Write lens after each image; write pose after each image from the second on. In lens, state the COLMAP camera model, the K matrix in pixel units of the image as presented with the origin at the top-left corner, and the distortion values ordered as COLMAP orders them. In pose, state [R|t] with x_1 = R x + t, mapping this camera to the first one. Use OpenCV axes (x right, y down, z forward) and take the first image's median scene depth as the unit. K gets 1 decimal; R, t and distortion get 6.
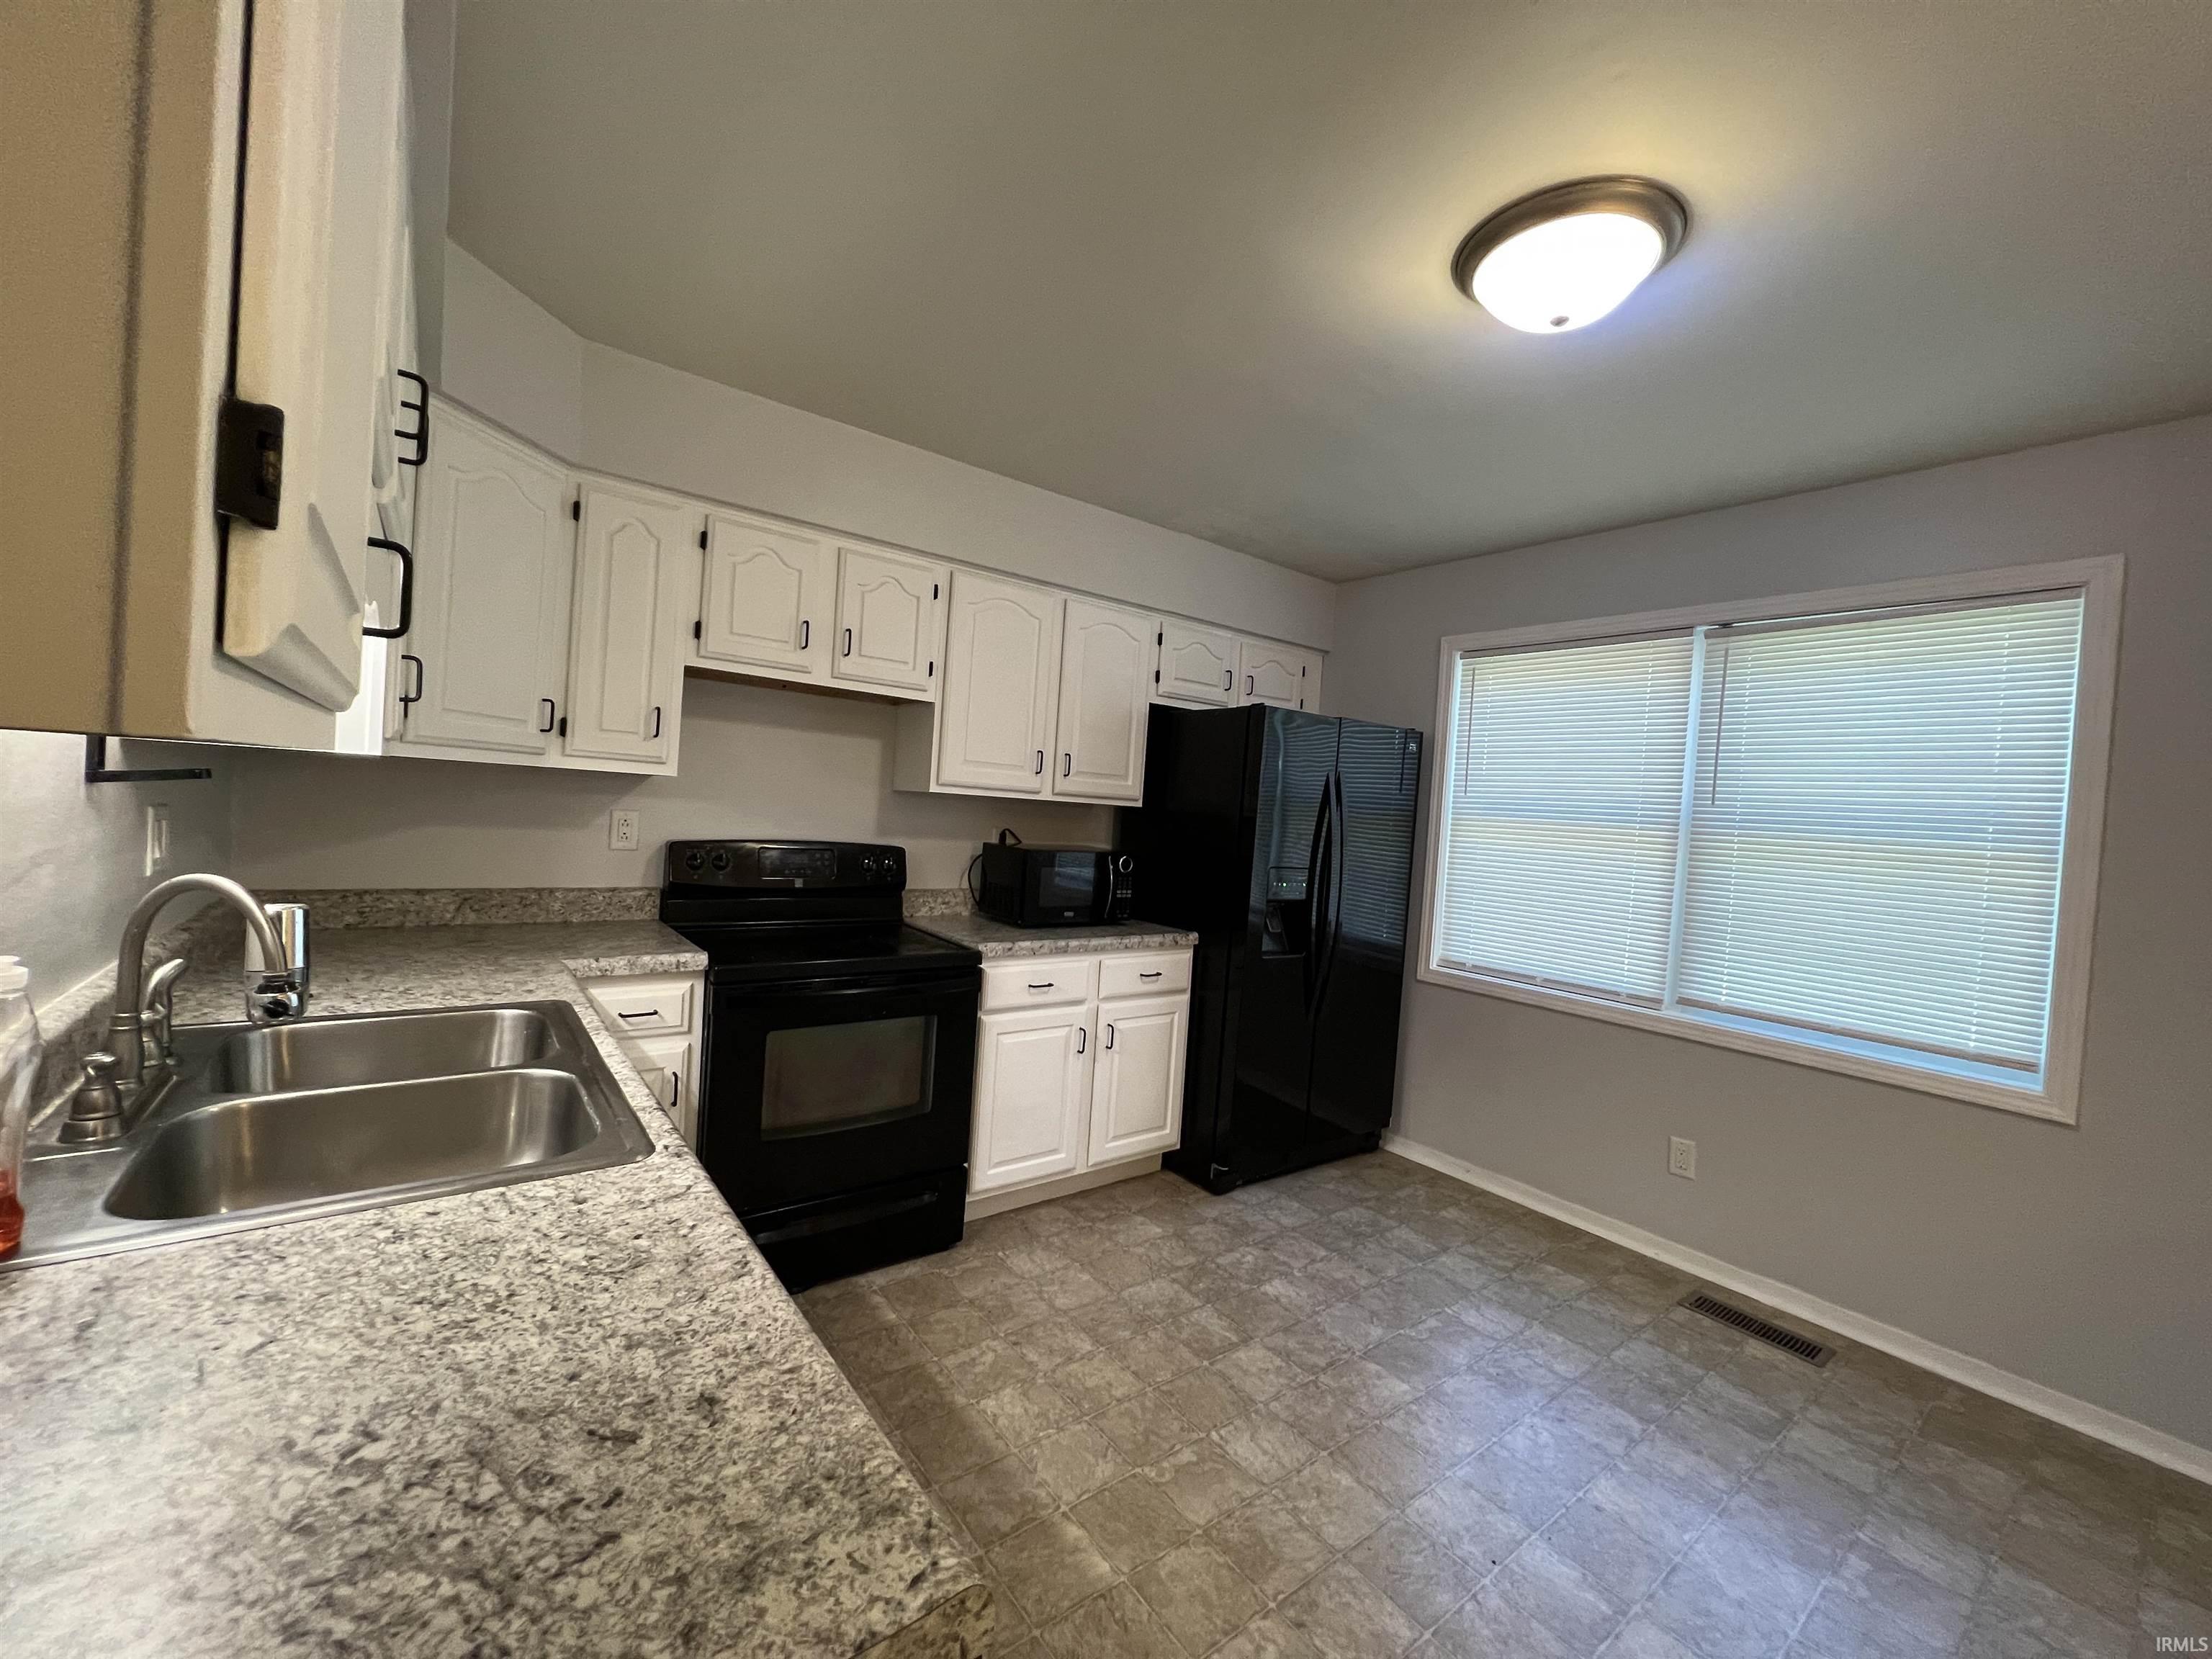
lens RADIAL K [[885.3, 0, 1106.7], [0, 885.3, 823.9], [0, 0, 1]] dist [0.000177, 0.000507]
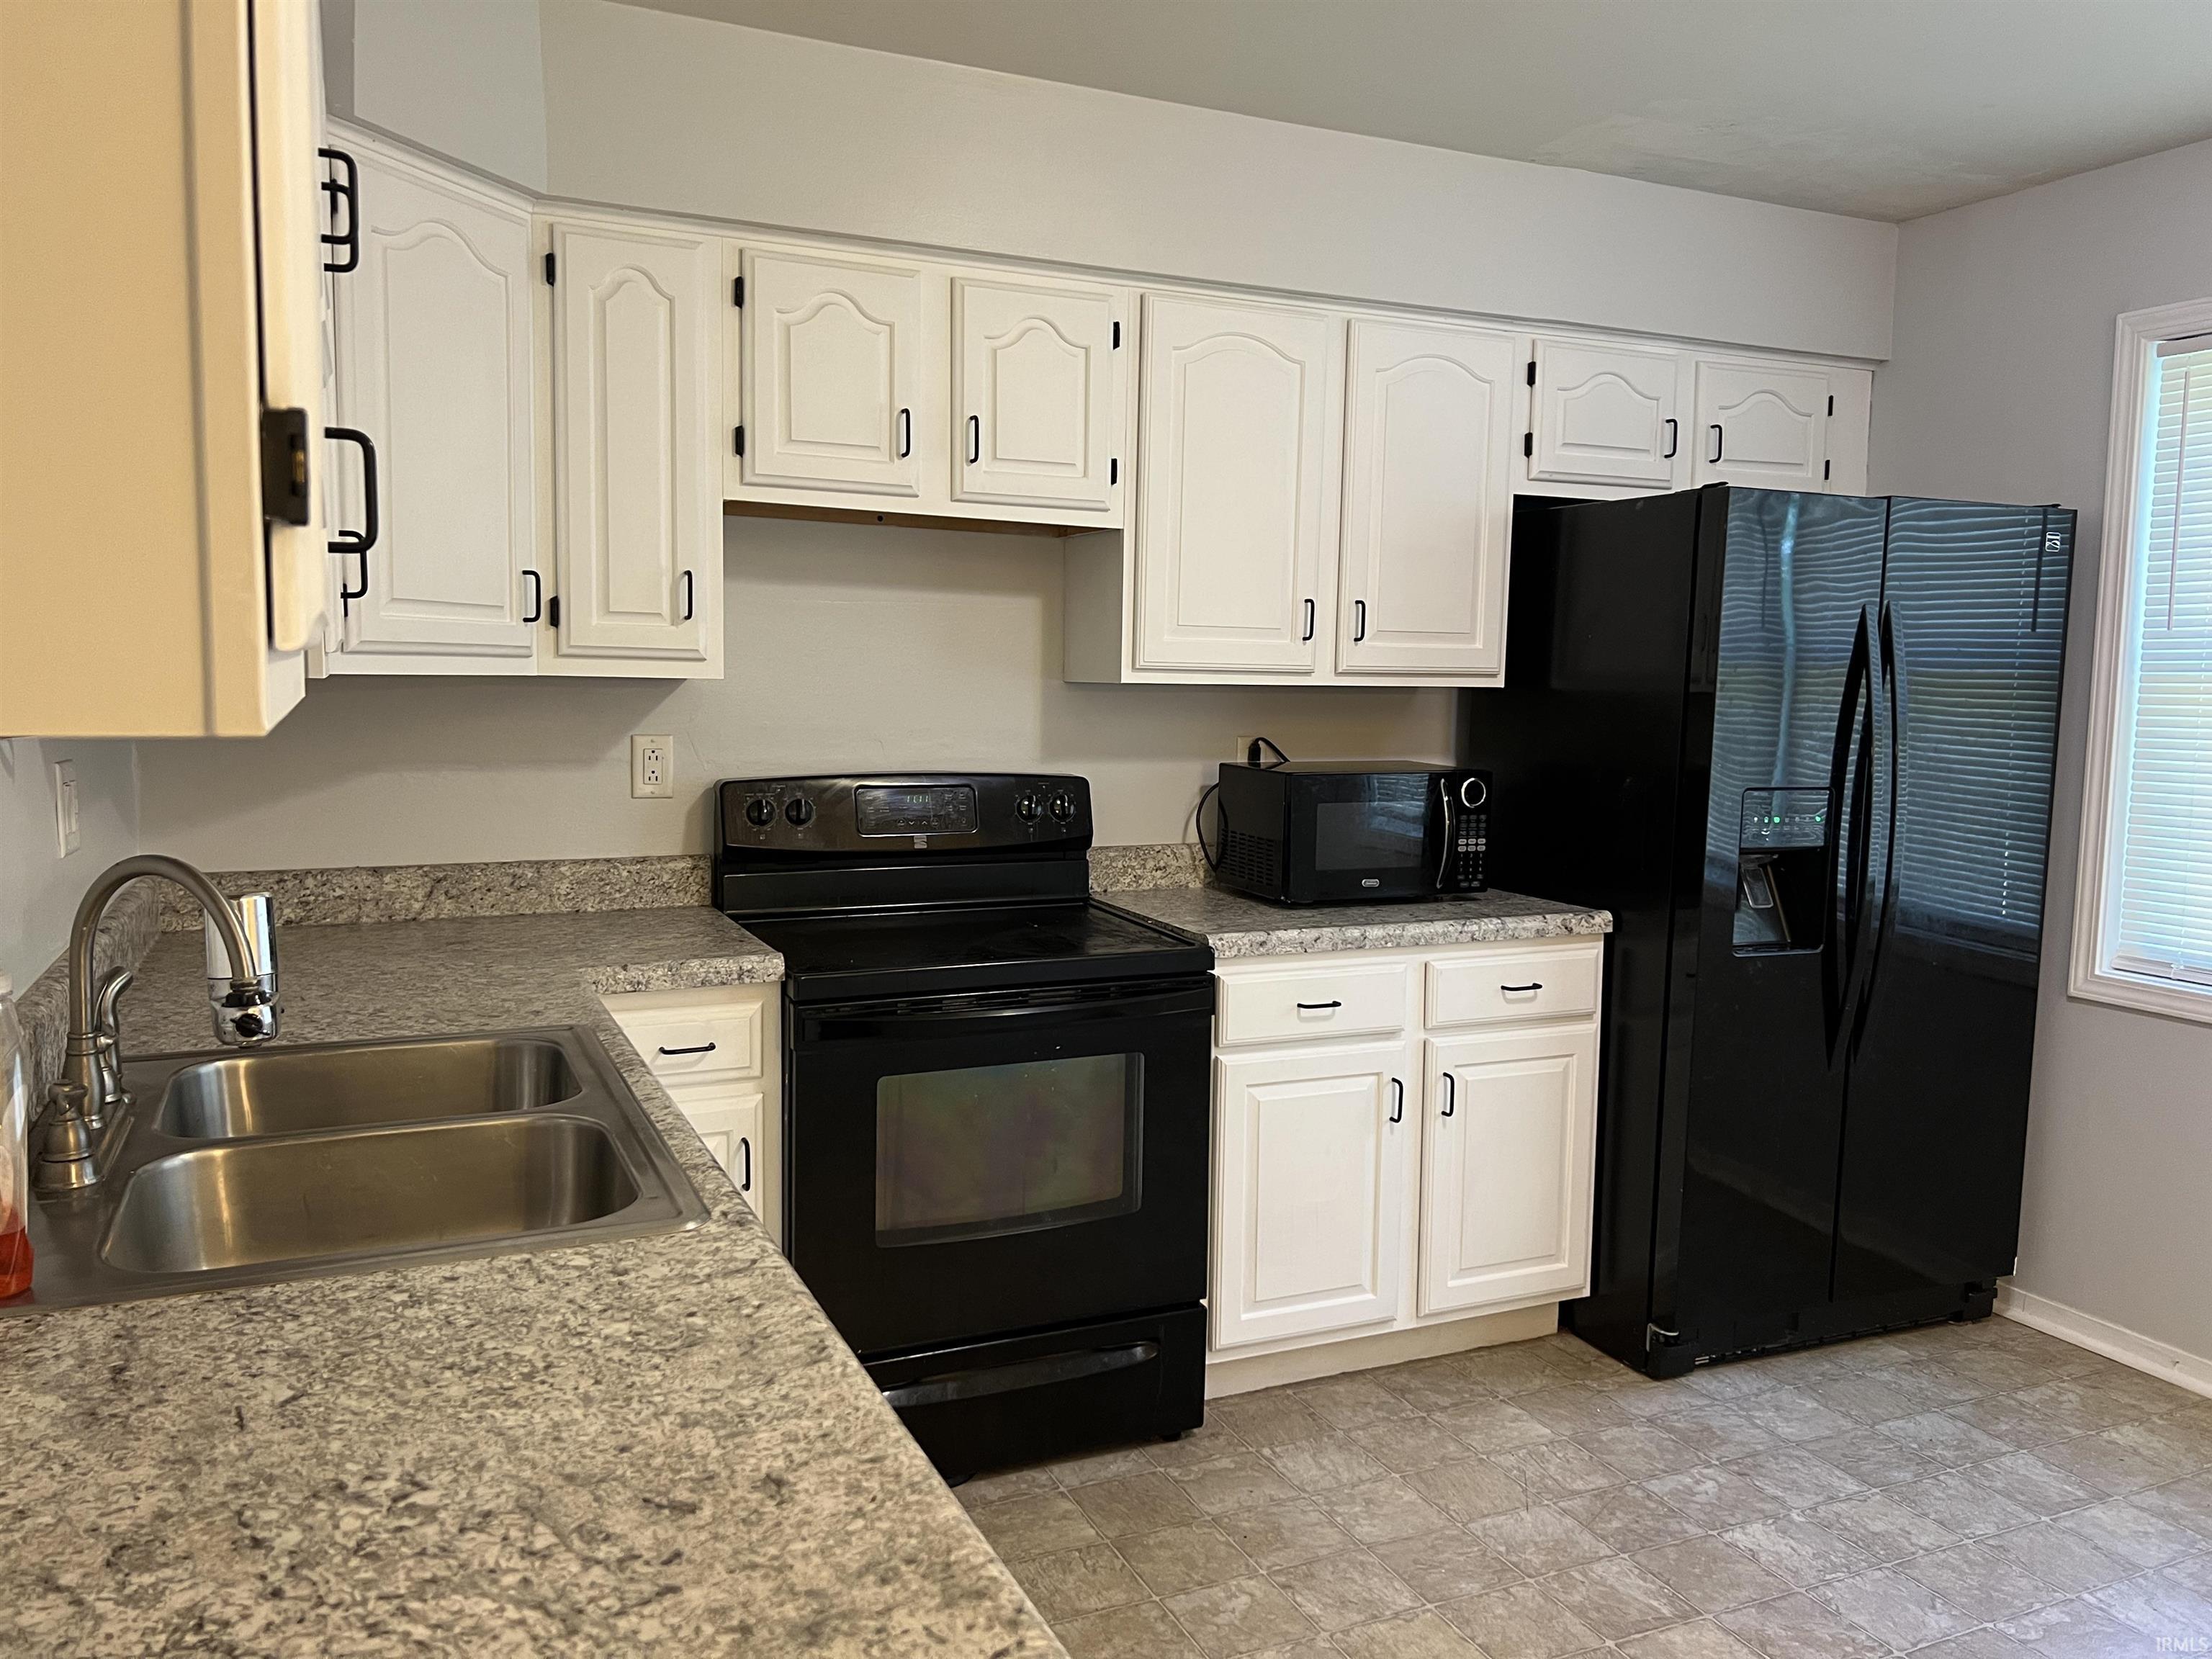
lens RADIAL K [[1665.7, 0, 1120.3], [0, 1665.7, 825.8], [0, 0, 1]] dist [0.034356, -0.029213]
pose [[0.973291, -0.029437, -0.227678, 0.158459], [0.044179, 0.997225, 0.059924, -0.021663], [0.225282, -0.068382, 0.971891, -0.268603]]
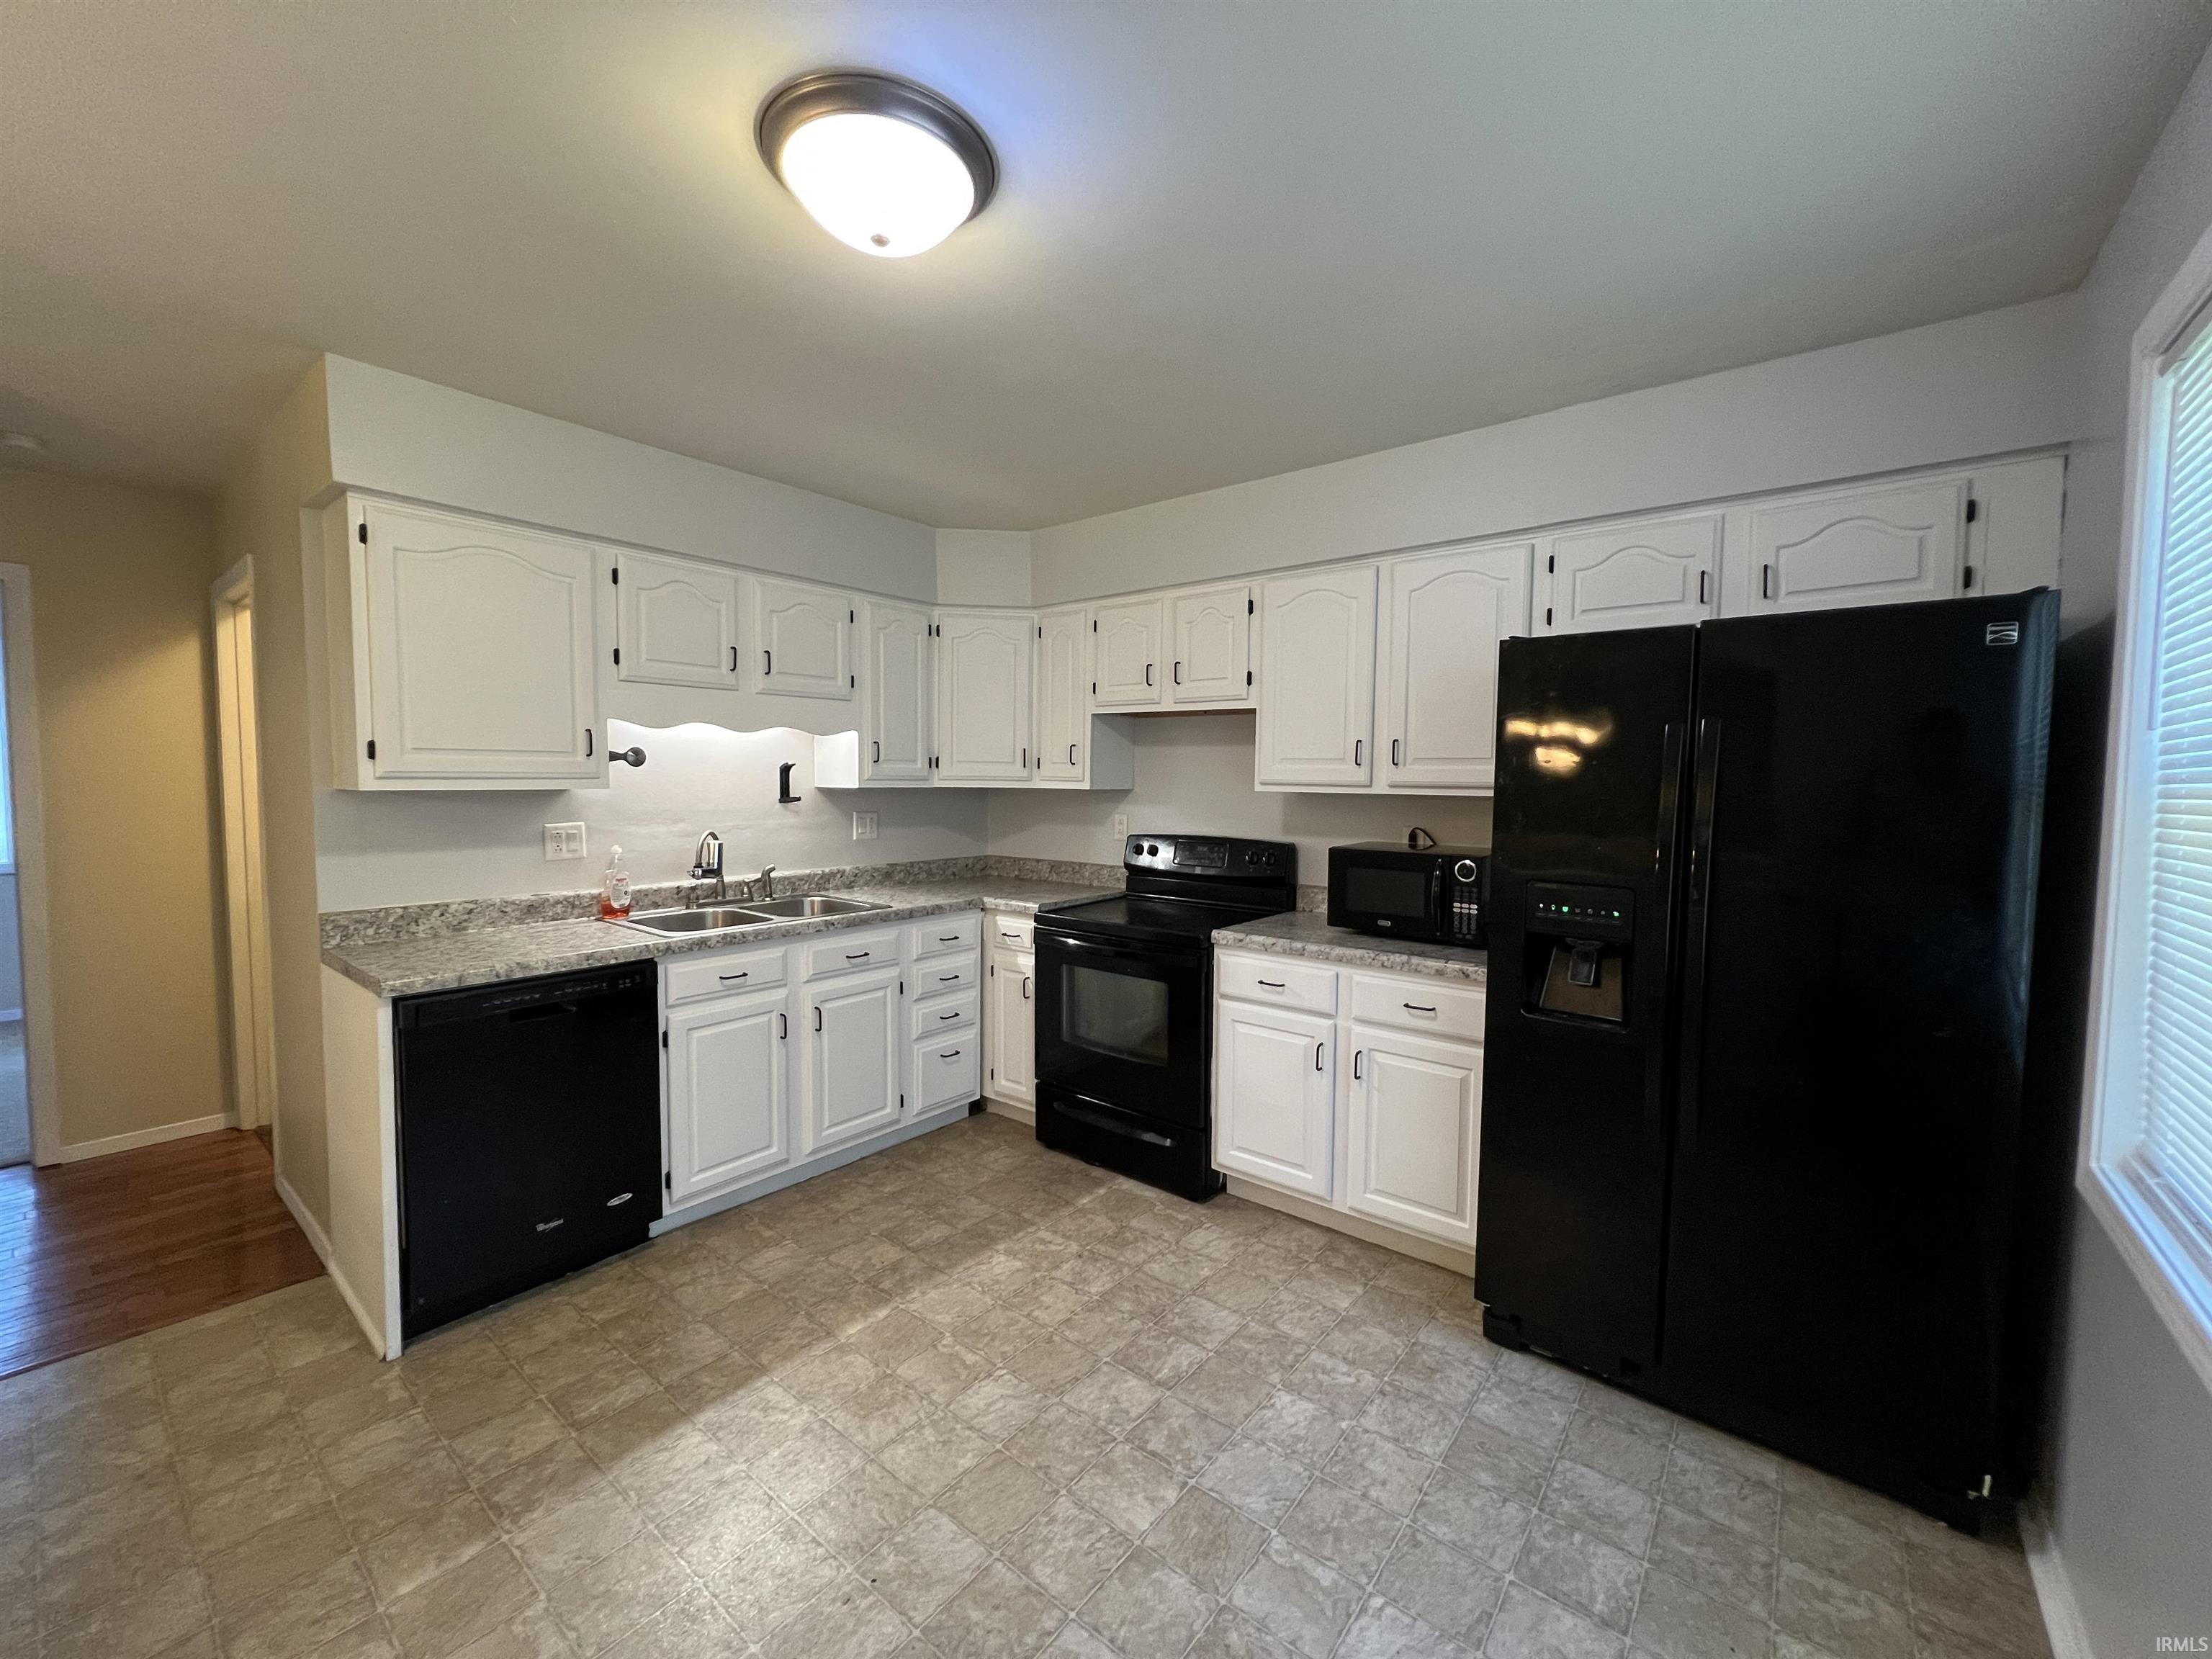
lens RADIAL K [[885.3, 0, 1106.7], [0, 885.3, 823.9], [0, 0, 1]] dist [0.000177, 0.000507]
pose [[0.234357, -0.012856, -0.972066, 2.595444], [-0.013126, 0.999780, -0.016387, 0.076695], [0.972062, 0.016600, 0.234137, 1.838671]]
